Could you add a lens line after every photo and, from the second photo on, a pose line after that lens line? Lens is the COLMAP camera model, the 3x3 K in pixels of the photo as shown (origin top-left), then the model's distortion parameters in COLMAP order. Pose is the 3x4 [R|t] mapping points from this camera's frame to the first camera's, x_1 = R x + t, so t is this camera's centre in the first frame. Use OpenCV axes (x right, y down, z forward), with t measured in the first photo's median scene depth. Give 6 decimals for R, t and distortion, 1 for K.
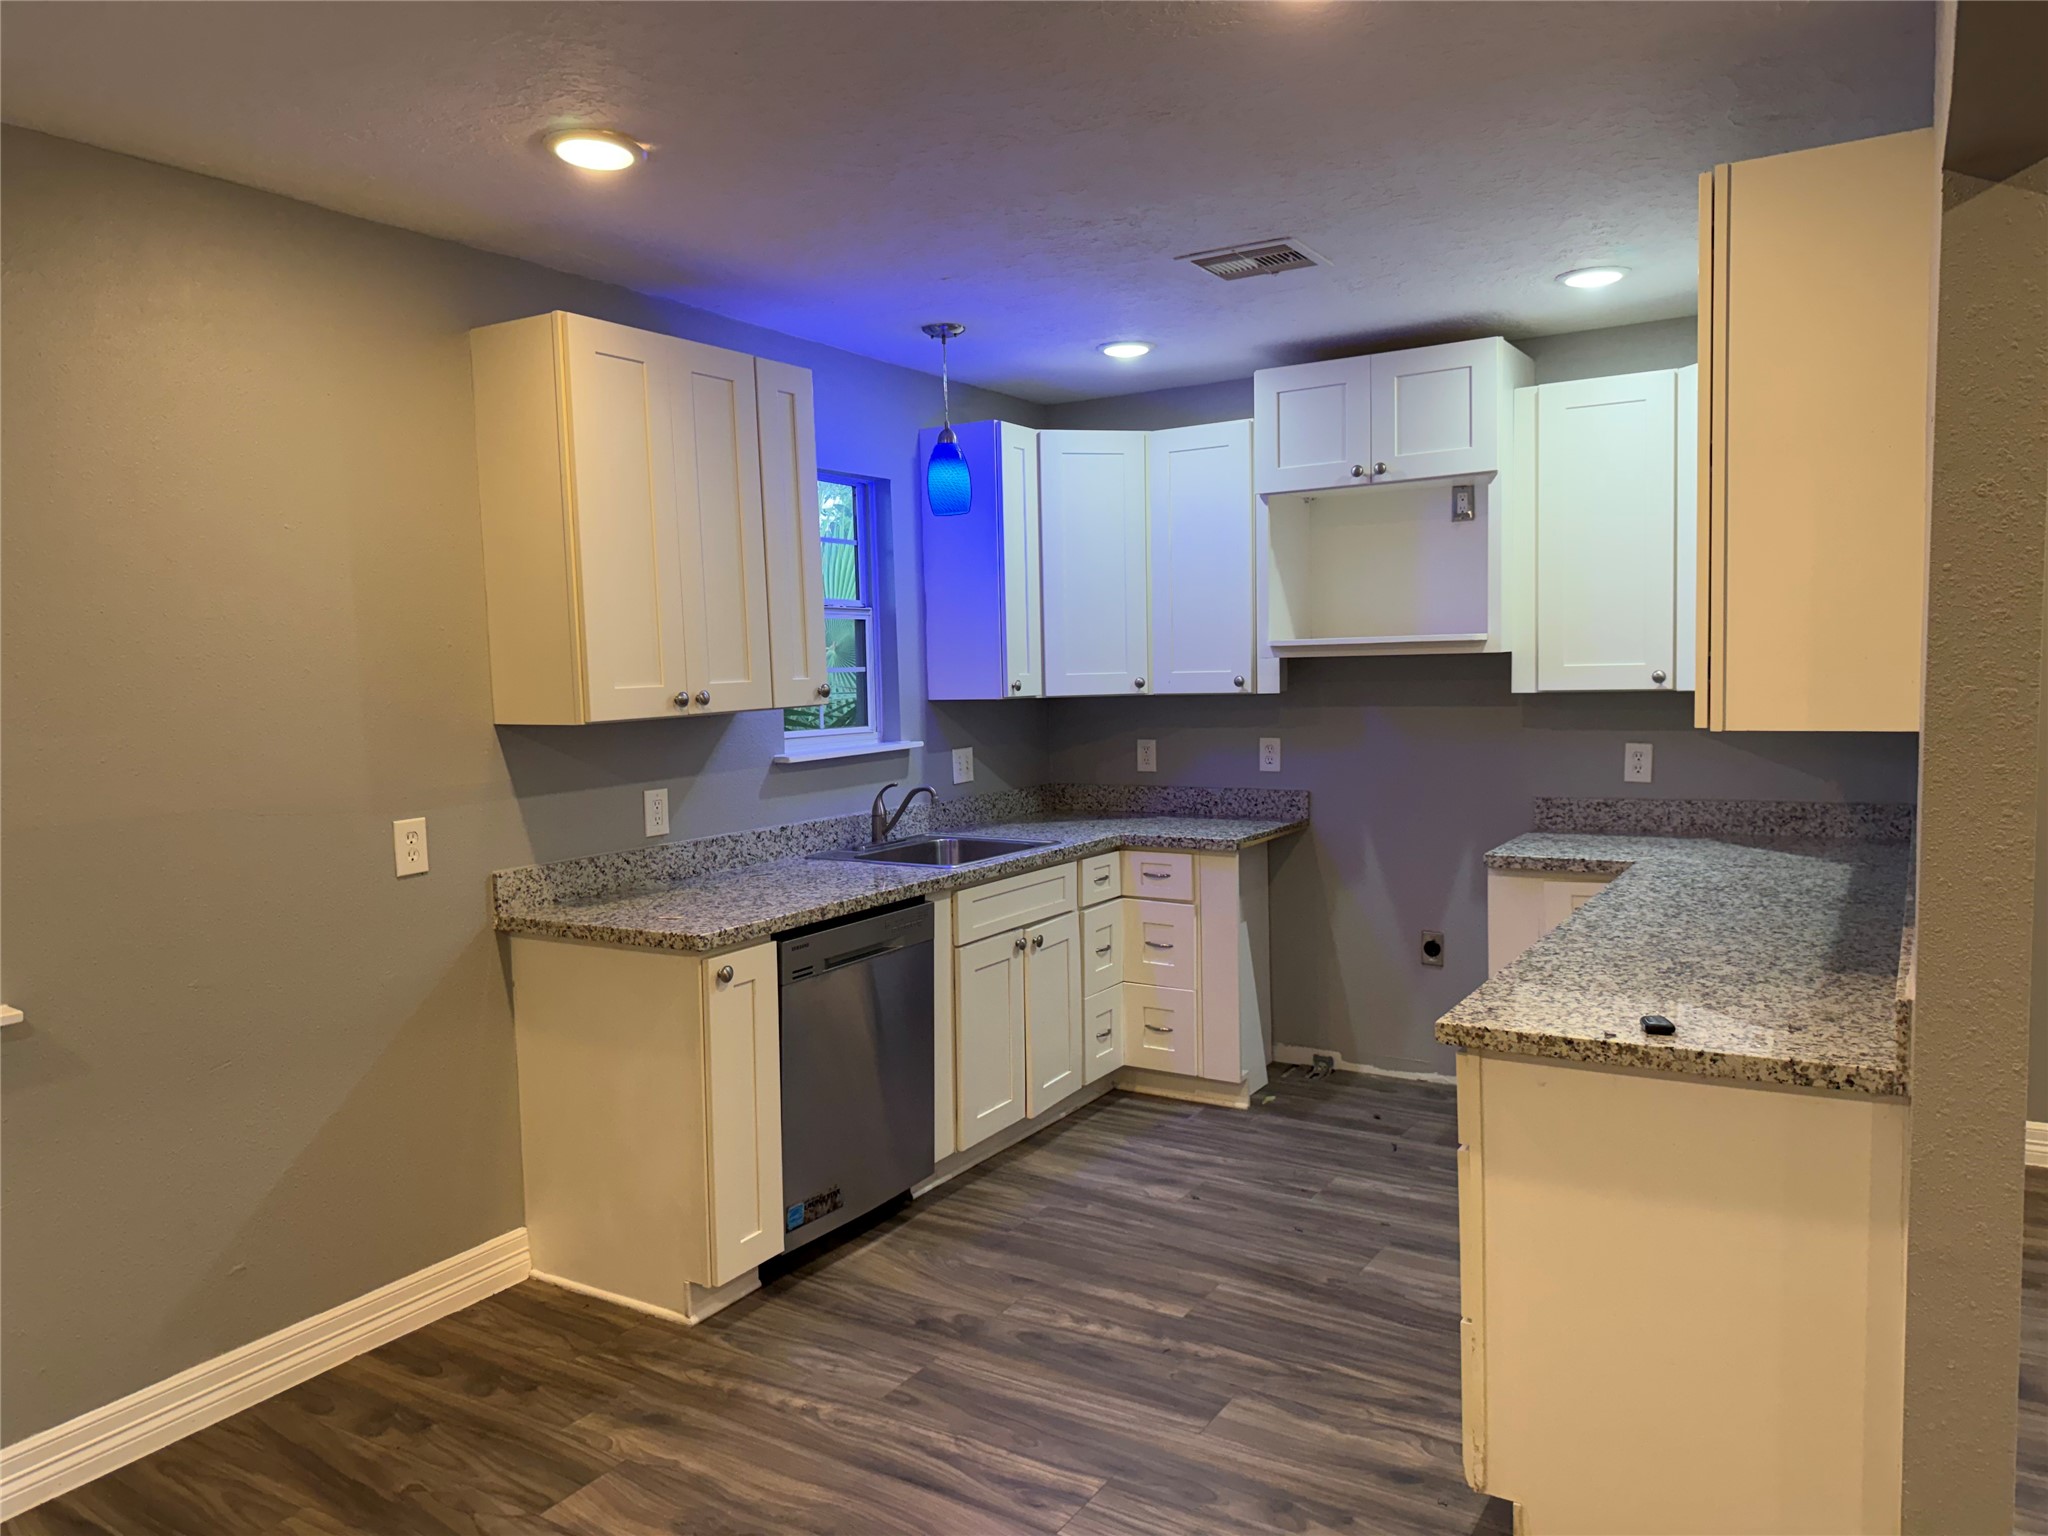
lens RADIAL K [[1436.1, 0, 1031.8], [0, 1436.1, 774.6], [0, 0, 1]] dist [0.183236, -0.388349]
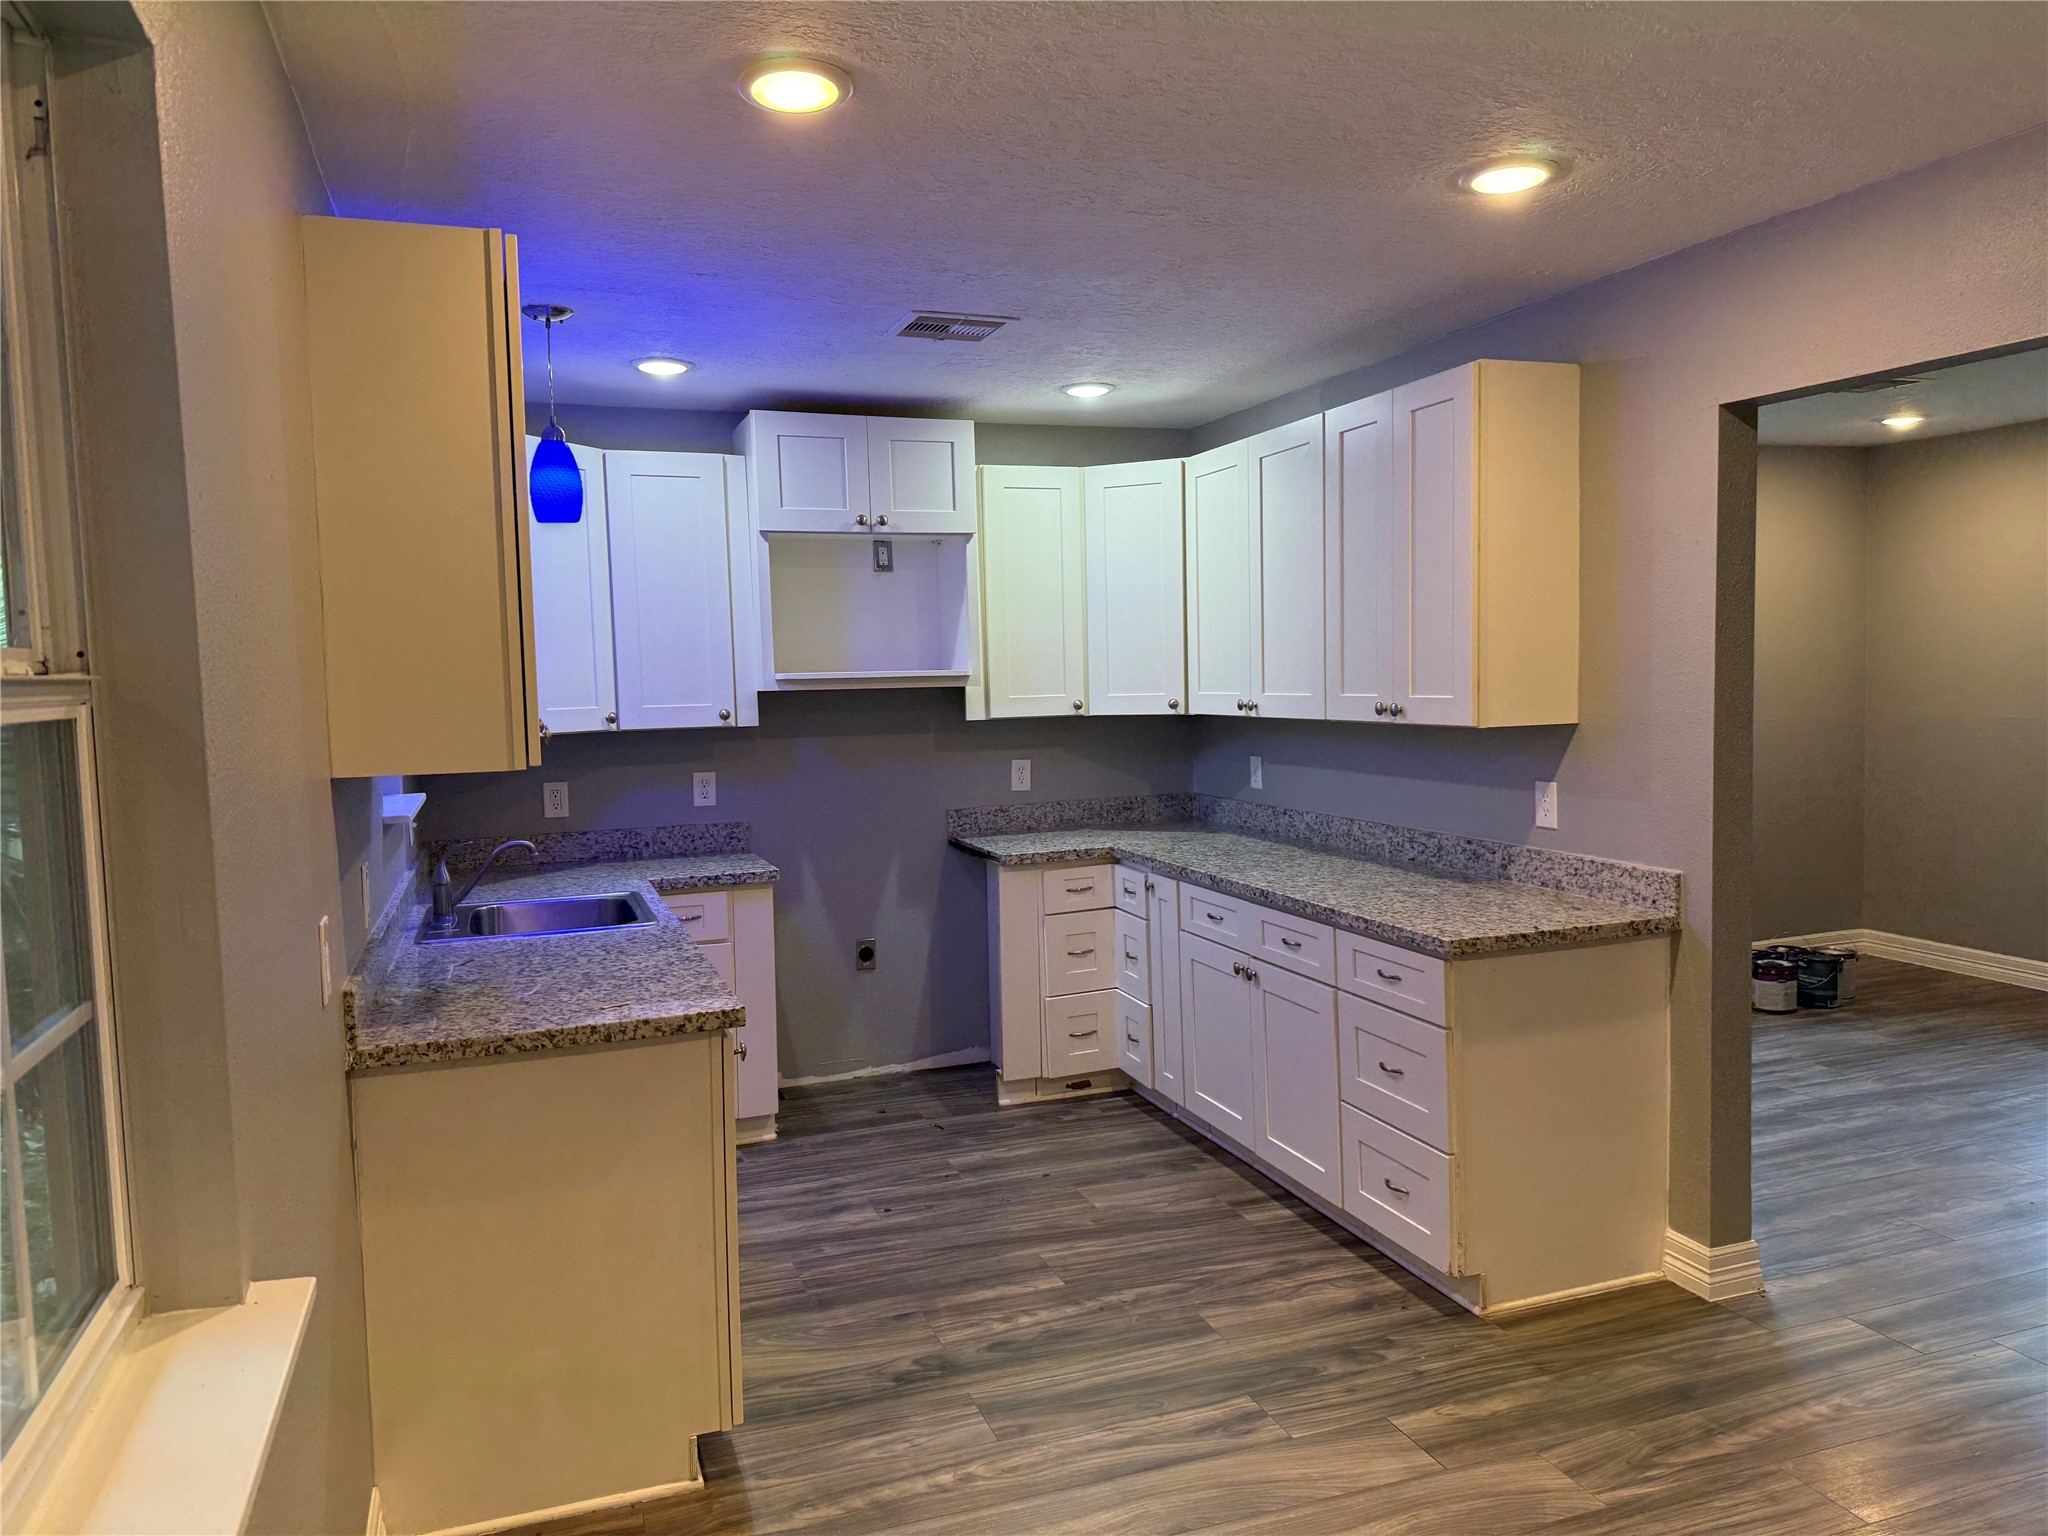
lens RADIAL K [[1436.1, 0, 1031.8], [0, 1436.1, 774.6], [0, 0, 1]] dist [0.183236, -0.388349]
pose [[0.621710, -0.047698, 0.781794, -0.570714], [0.074661, 0.997208, 0.001468, -0.010231], [-0.779681, 0.057456, 0.623535, 0.240313]]
